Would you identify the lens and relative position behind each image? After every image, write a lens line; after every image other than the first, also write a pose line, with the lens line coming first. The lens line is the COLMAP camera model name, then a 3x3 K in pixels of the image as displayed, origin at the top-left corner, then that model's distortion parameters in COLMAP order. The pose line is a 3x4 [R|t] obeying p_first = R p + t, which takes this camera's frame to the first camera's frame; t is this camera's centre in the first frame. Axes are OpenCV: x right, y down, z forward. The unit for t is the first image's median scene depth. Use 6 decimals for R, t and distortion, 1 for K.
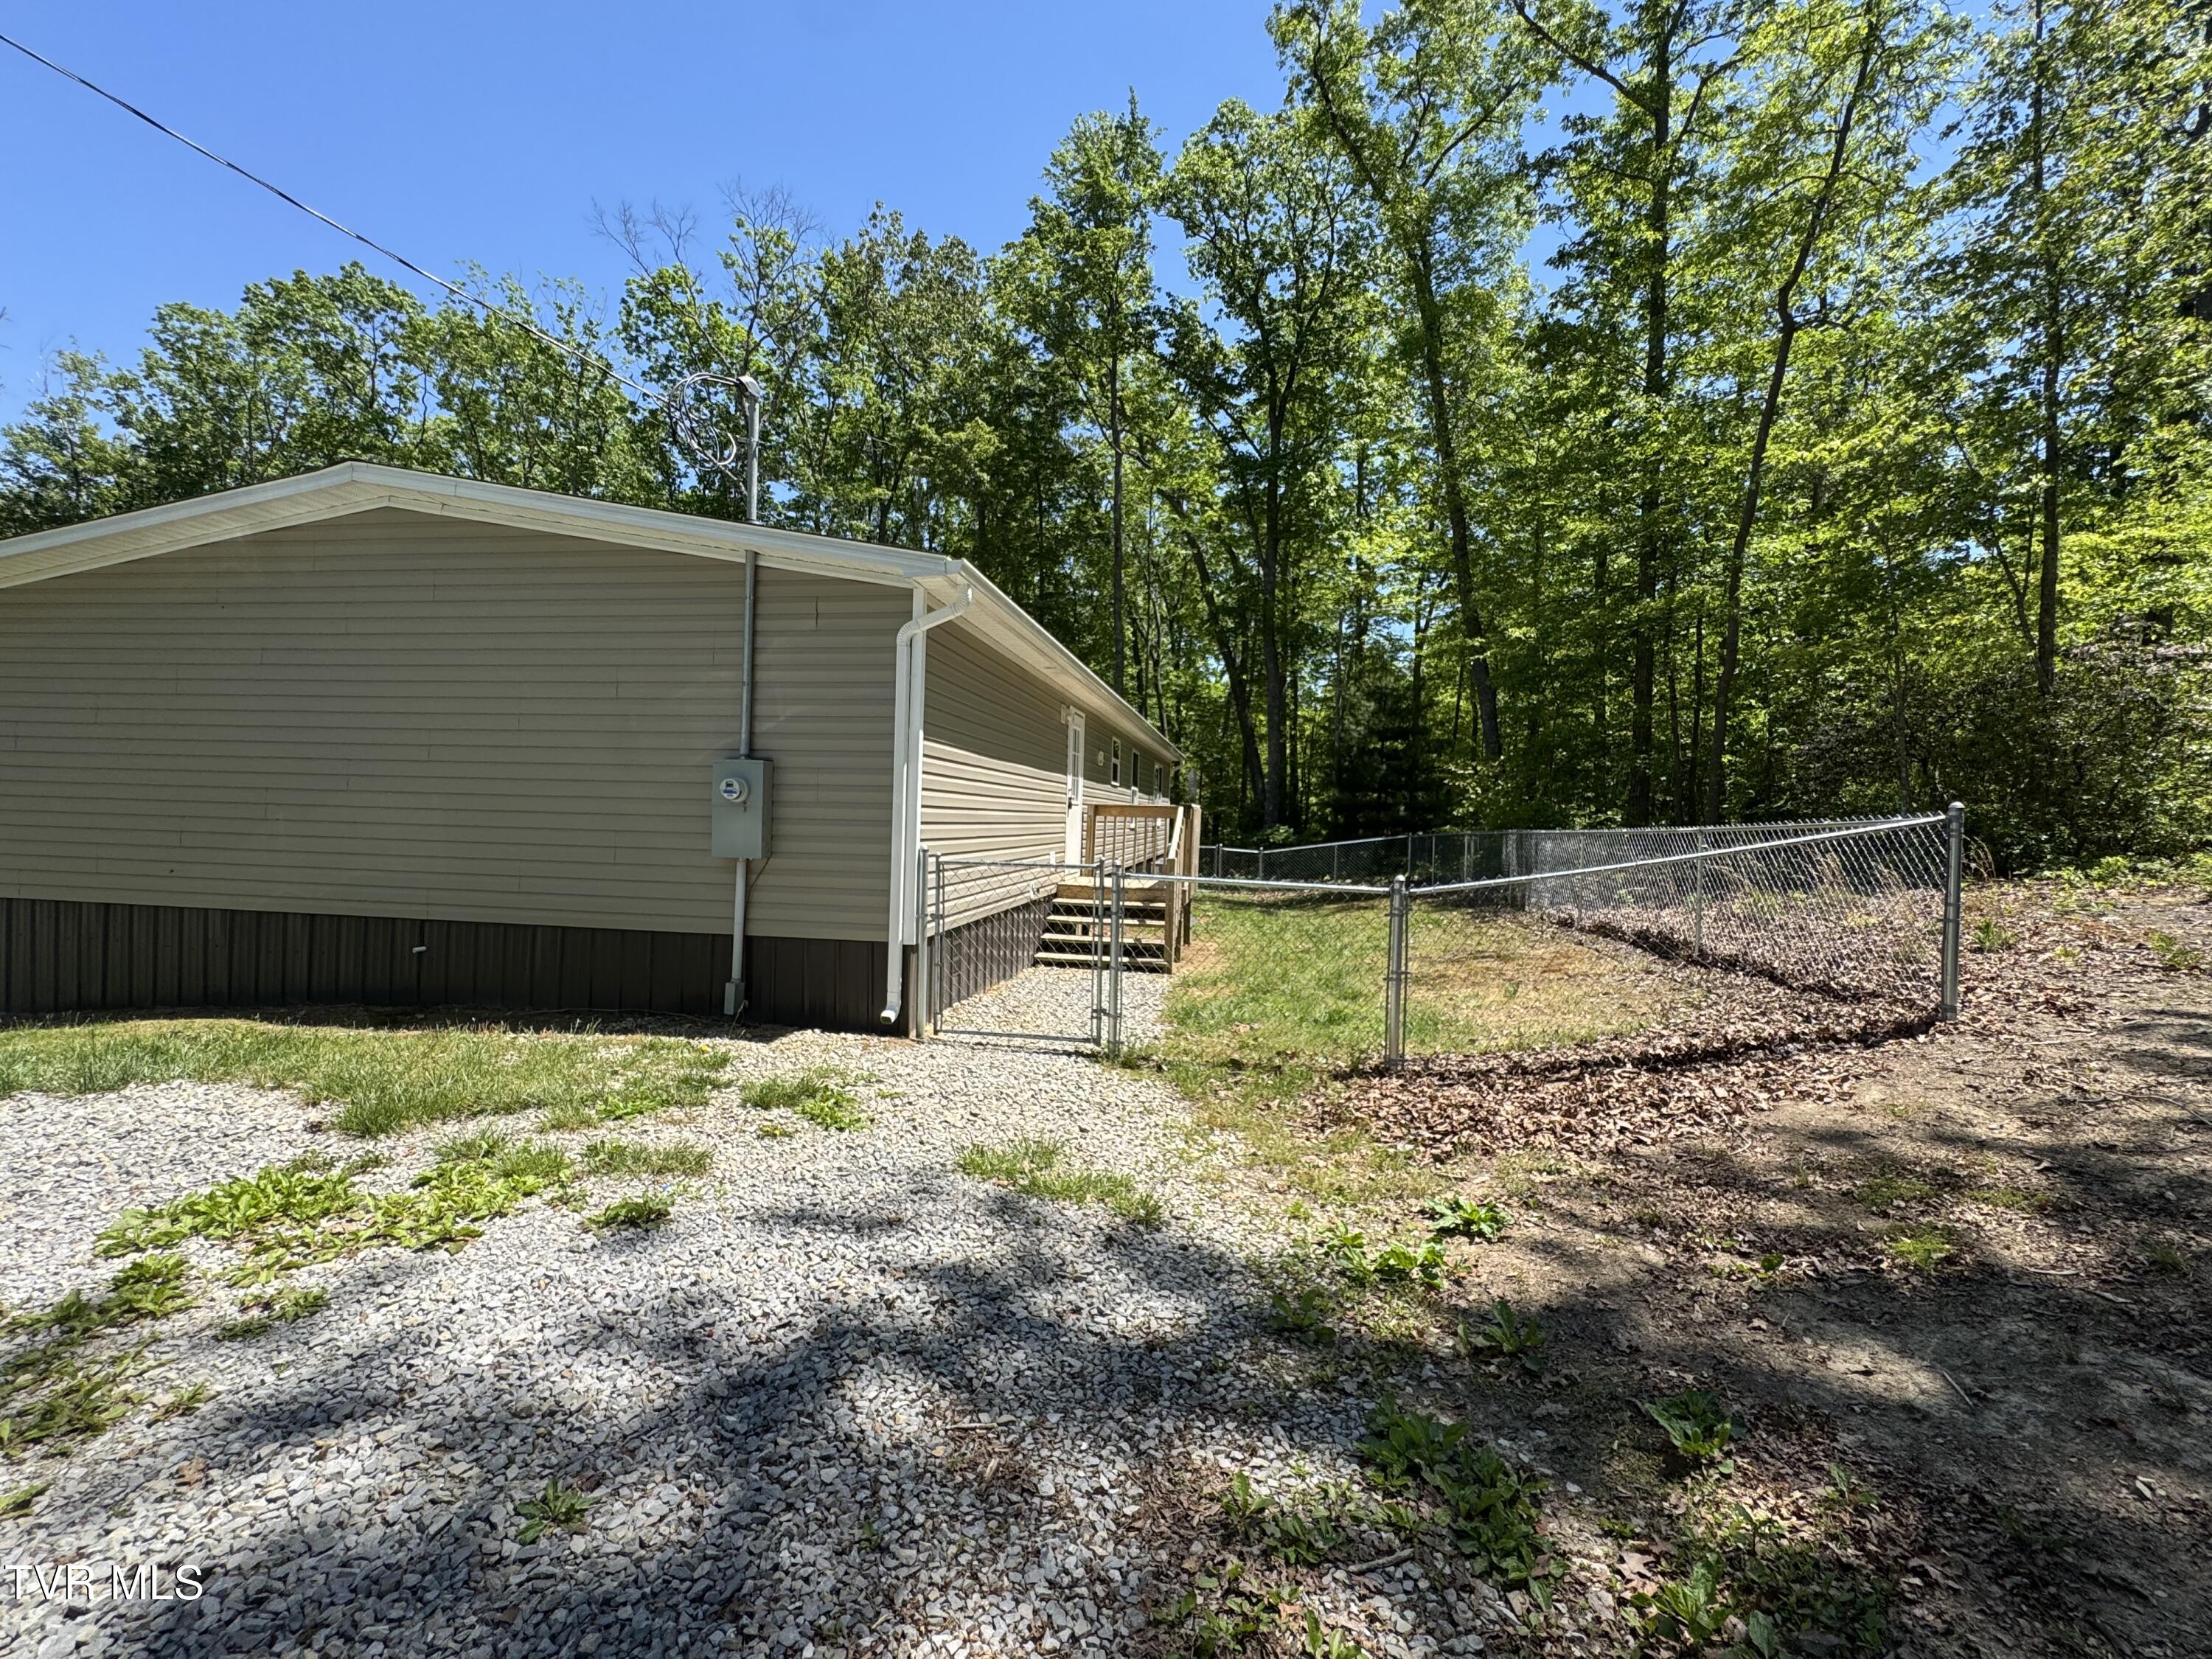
lens RADIAL K [[960.8, 0, 1091.5], [0, 960.8, 830.2], [0, 0, 1]] dist [-0.001790, -0.000965]
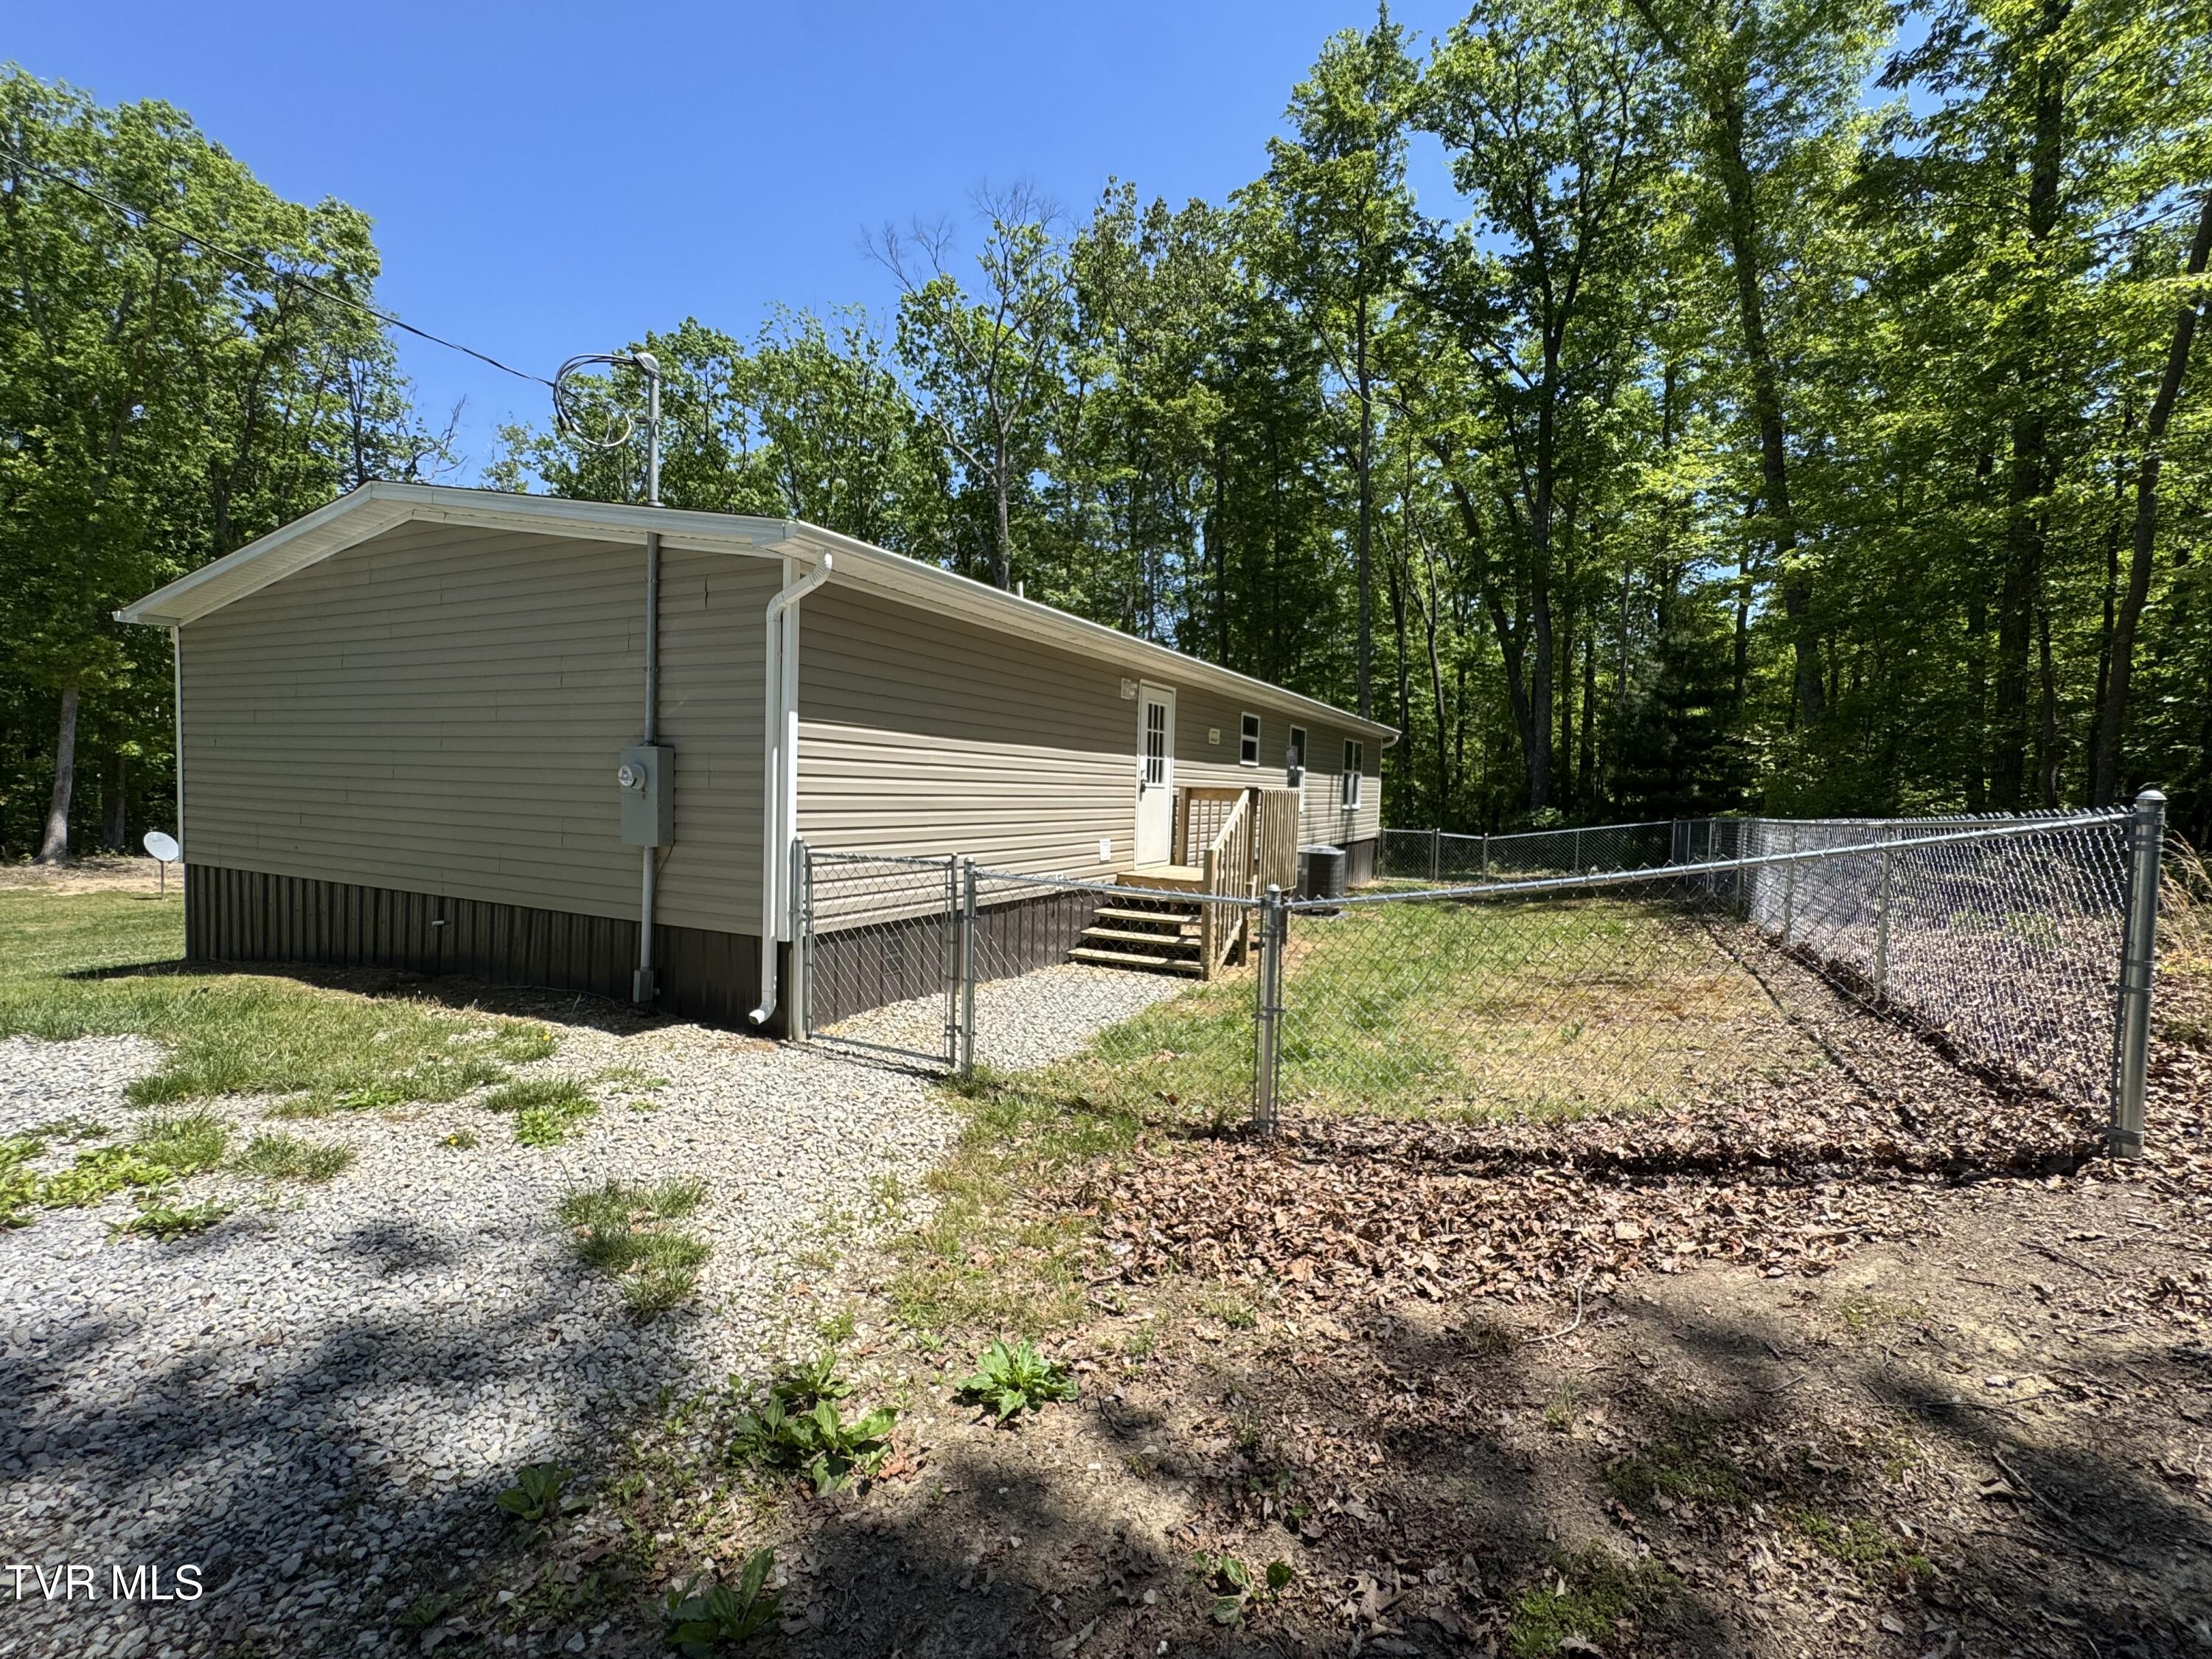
lens RADIAL K [[960.8, 0, 1098.1], [0, 960.8, 830.2], [0, 0, 1]] dist [-0.001790, -0.000965]
pose [[0.952813, 0.011519, -0.303339, 0.079901], [-0.004798, 0.999726, 0.022893, -0.002521], [0.303520, -0.020357, 0.952608, 0.042066]]
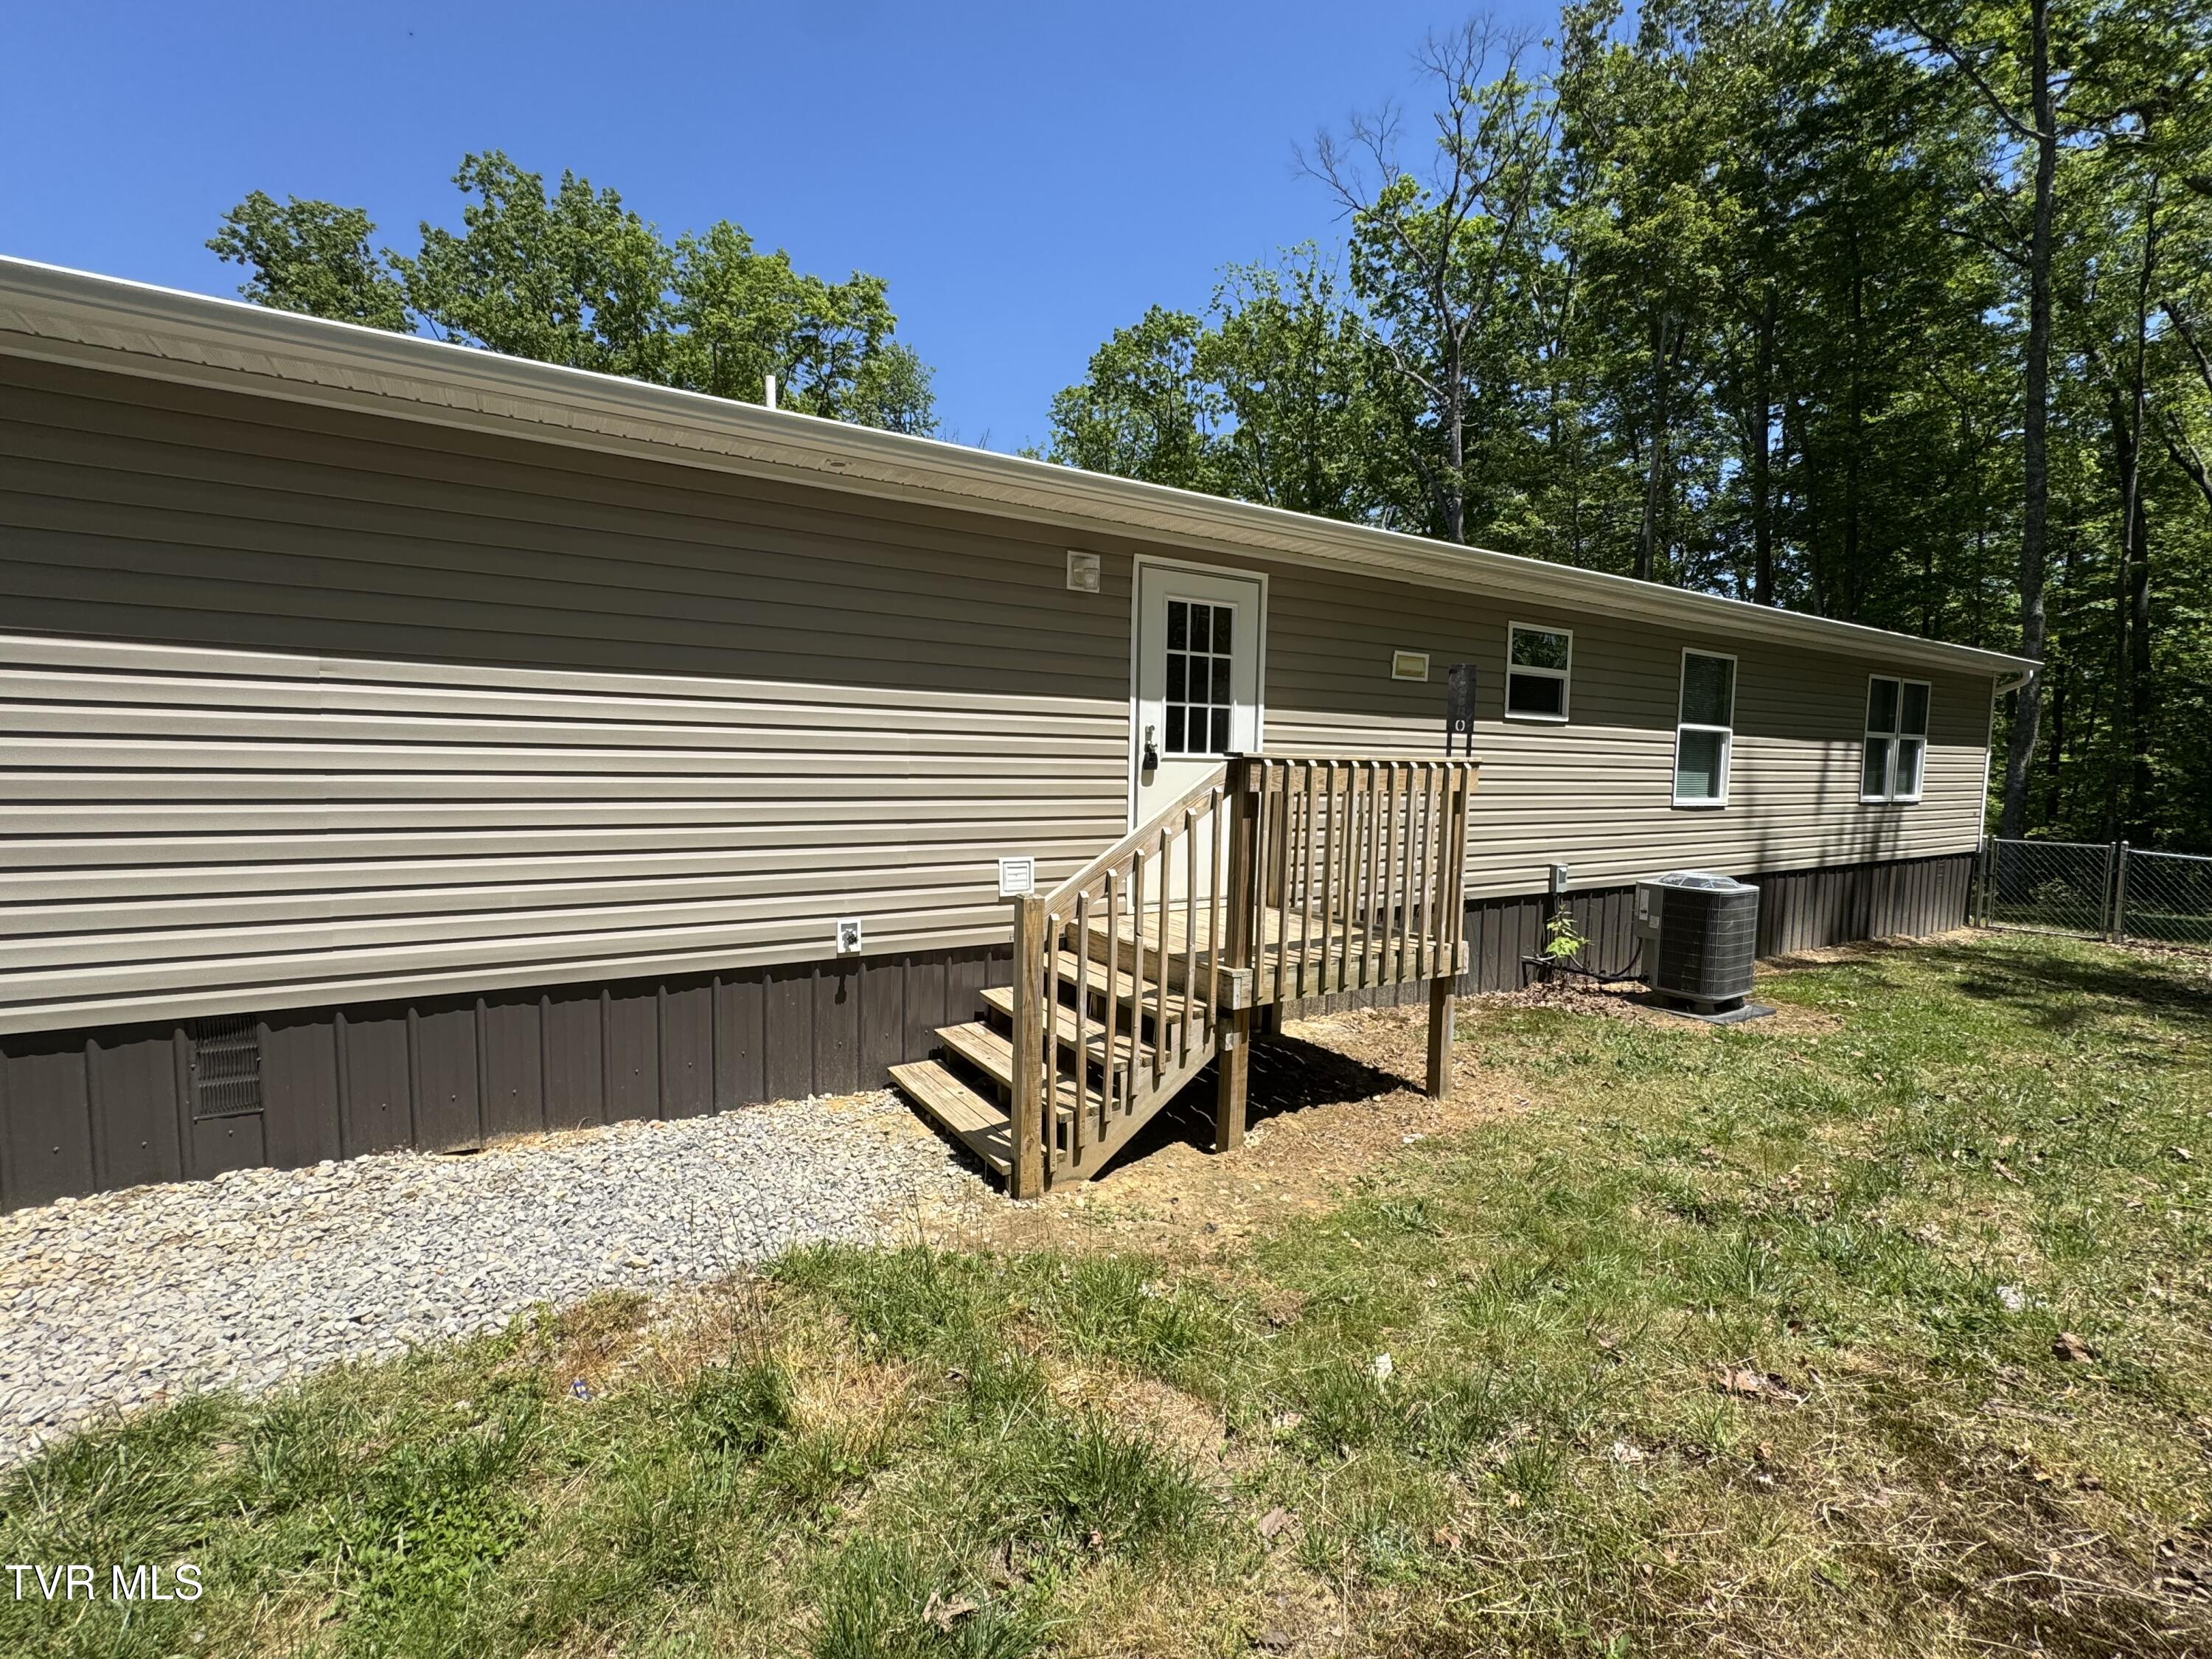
lens RADIAL K [[960.8, 0, 1114.7], [0, 960.8, 826.4], [0, 0, 1]] dist [-0.001790, -0.000965]
pose [[0.661227, 0.033626, -0.749432, 0.124594], [-0.010106, 0.999304, 0.035921, -0.003999], [0.750118, -0.016178, 0.661107, 0.251615]]
